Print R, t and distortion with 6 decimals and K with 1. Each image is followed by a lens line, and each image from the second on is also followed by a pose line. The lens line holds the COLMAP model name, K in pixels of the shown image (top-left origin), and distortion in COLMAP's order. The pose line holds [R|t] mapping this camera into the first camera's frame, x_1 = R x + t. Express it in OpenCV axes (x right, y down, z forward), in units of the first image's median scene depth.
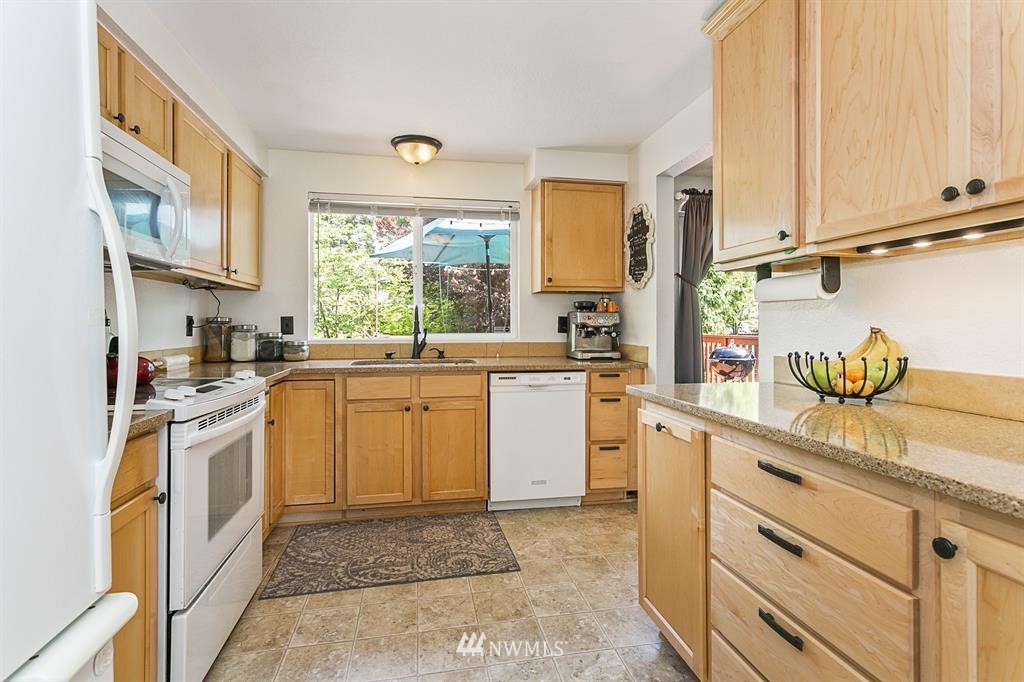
lens RADIAL K [[495.8, 0, 512.0], [0, 495.8, 341.0], [0, 0, 1]] dist [-0.001135, -0.000231]
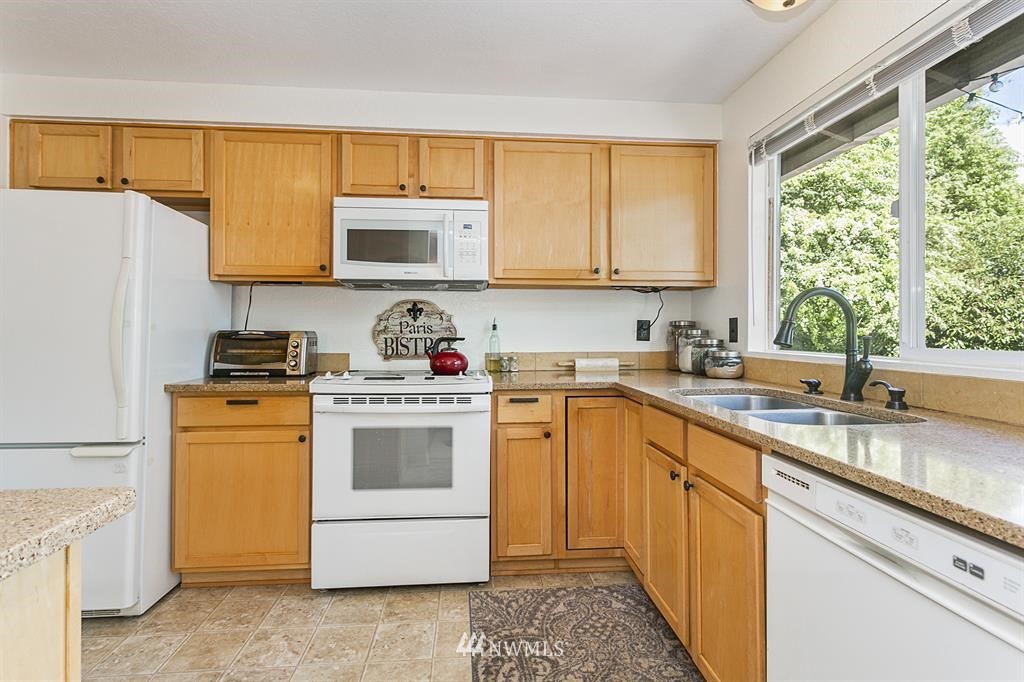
lens RADIAL K [[495.8, 0, 512.0], [0, 495.8, 341.0], [0, 0, 1]] dist [-0.001135, -0.000231]
pose [[-0.112855, 0.017022, -0.993466, 0.399563], [-0.035253, 0.999155, 0.021125, -0.024269], [0.992986, 0.037407, -0.112159, 0.946083]]
